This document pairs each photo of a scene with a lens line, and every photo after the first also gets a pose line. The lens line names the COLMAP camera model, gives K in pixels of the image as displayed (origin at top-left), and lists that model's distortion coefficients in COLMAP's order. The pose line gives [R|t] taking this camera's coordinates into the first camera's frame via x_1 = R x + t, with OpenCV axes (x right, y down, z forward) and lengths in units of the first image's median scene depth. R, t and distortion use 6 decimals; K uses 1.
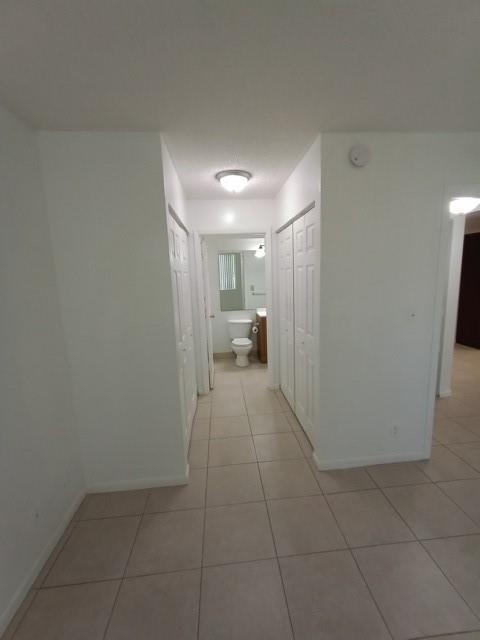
lens RADIAL K [[290.3, 0, 241.0], [0, 290.3, 321.3], [0, 0, 1]] dist [-0.000886, 0.000309]
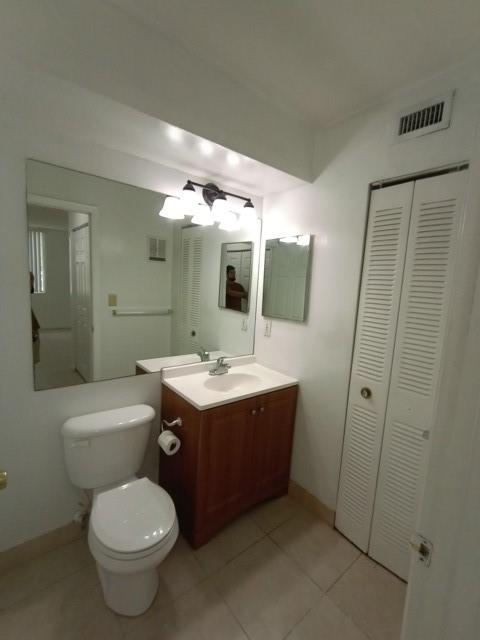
lens RADIAL K [[290.3, 0, 241.1], [0, 290.3, 319.3], [0, 0, 1]] dist [-0.000886, 0.000309]
pose [[0.817312, 0.016558, 0.575957, -0.068386], [0.001392, 0.999527, -0.030709, -0.092694], [-0.576194, 0.025901, 0.816903, 0.685265]]
